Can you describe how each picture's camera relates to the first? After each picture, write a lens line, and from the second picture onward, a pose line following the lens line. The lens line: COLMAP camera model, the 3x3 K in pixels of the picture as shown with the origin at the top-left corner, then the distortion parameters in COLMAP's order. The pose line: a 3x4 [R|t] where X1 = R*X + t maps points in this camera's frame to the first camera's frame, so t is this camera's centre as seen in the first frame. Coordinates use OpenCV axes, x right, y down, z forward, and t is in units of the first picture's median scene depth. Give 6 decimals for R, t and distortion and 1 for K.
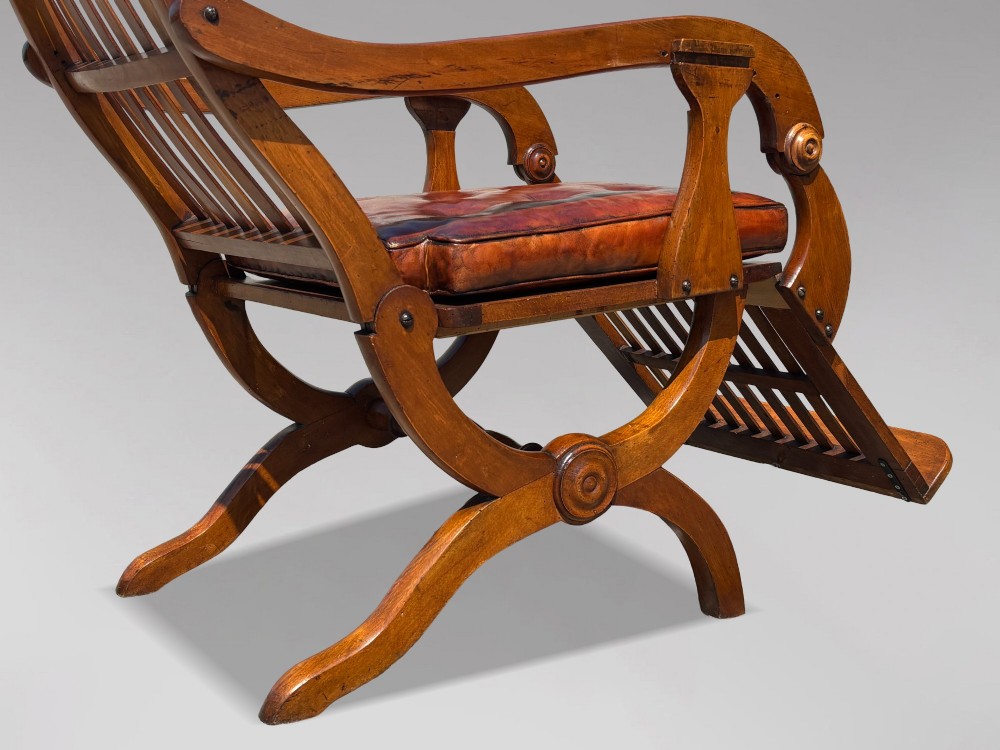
lens RADIAL K [[1390.2, 0, 499.5], [0, 1390.2, 384.9], [0, 0, 1]] dist [0.311074, -1.566497]
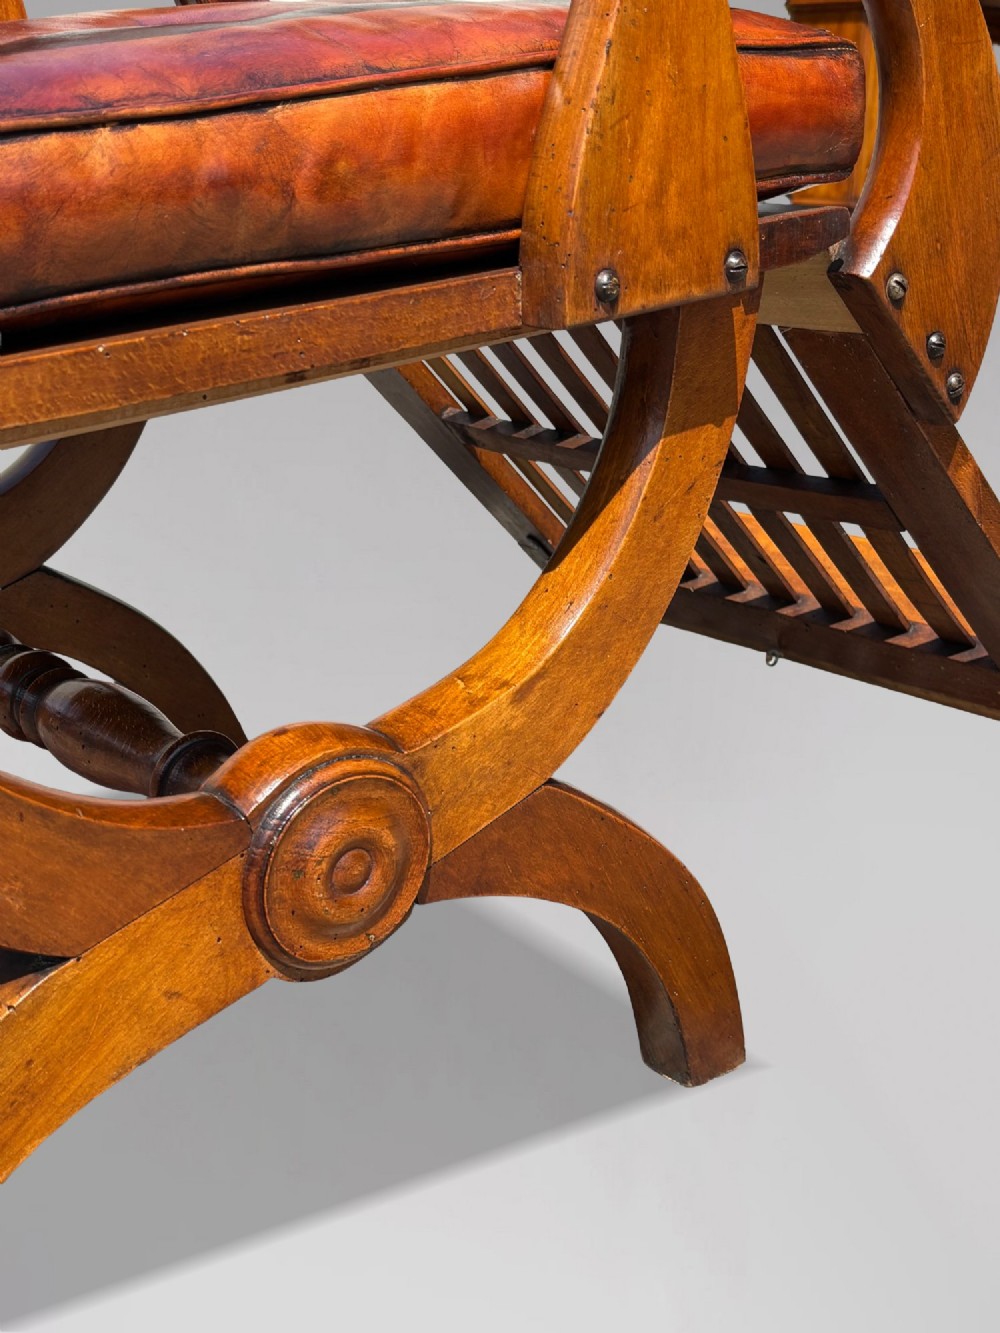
lens RADIAL K [[1741.3, 0, 503.6], [0, 1741.3, 708.4], [0, 0, 1]] dist [0.210556, -0.784397]
pose [[0.993967, -0.052340, 0.096382, 0.061987], [0.034134, 0.982766, 0.181677, -0.048051], [-0.104230, -0.177291, 0.978624, 0.563925]]
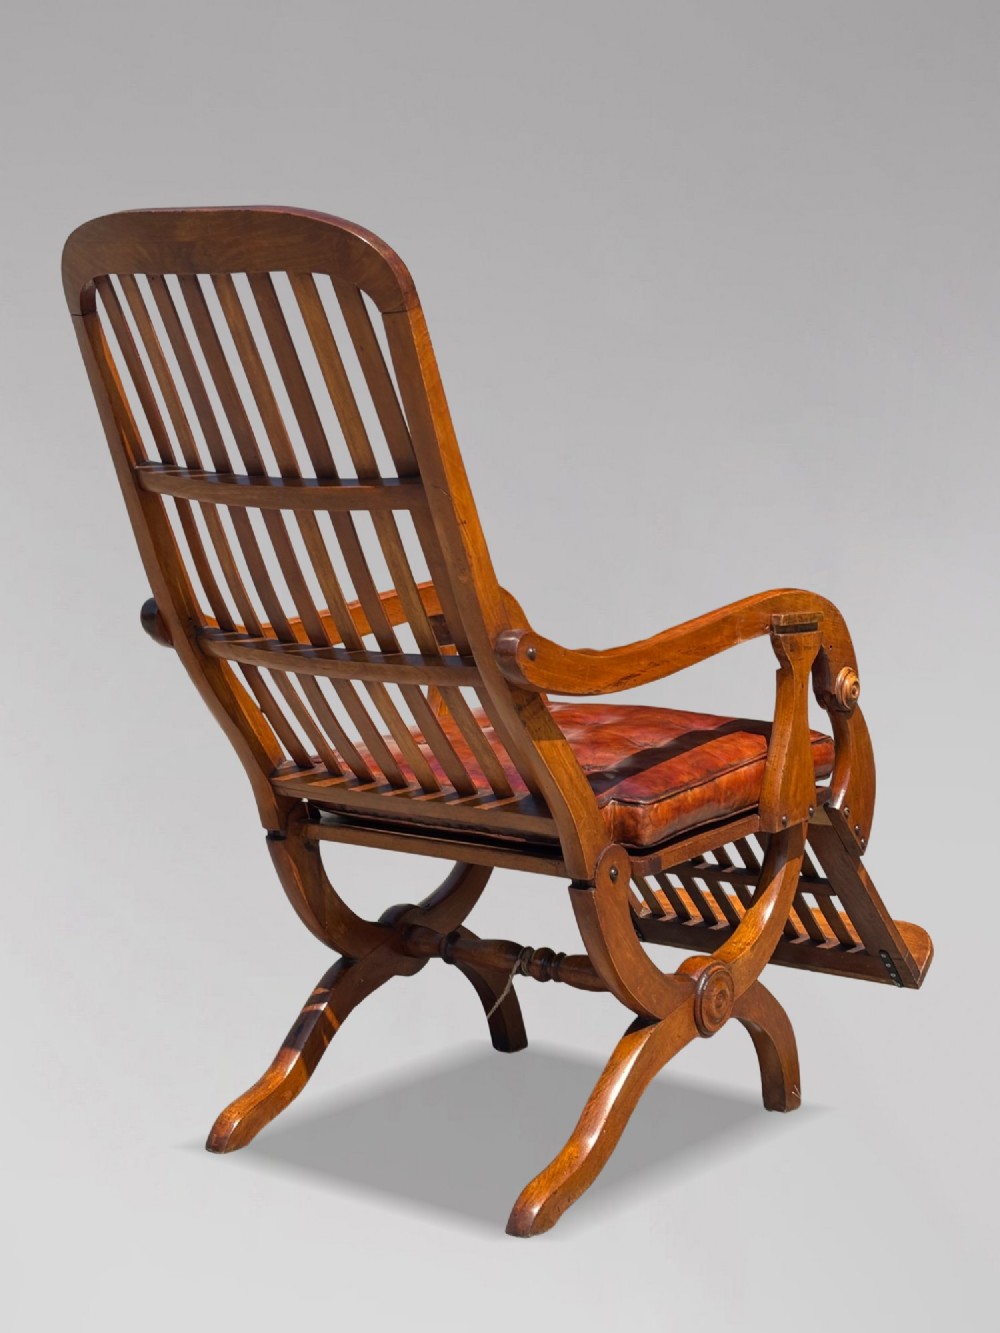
lens RADIAL K [[2285.9, 0, 536.1], [0, 2285.9, 662.4], [0, 0, 1]] dist [0.218063, -0.889667]
pose [[0.938952, -0.032003, 0.342555, -0.695305], [0.047884, 0.998130, -0.038000, -0.137224], [-0.340699, 0.052083, 0.938729, -0.702320]]
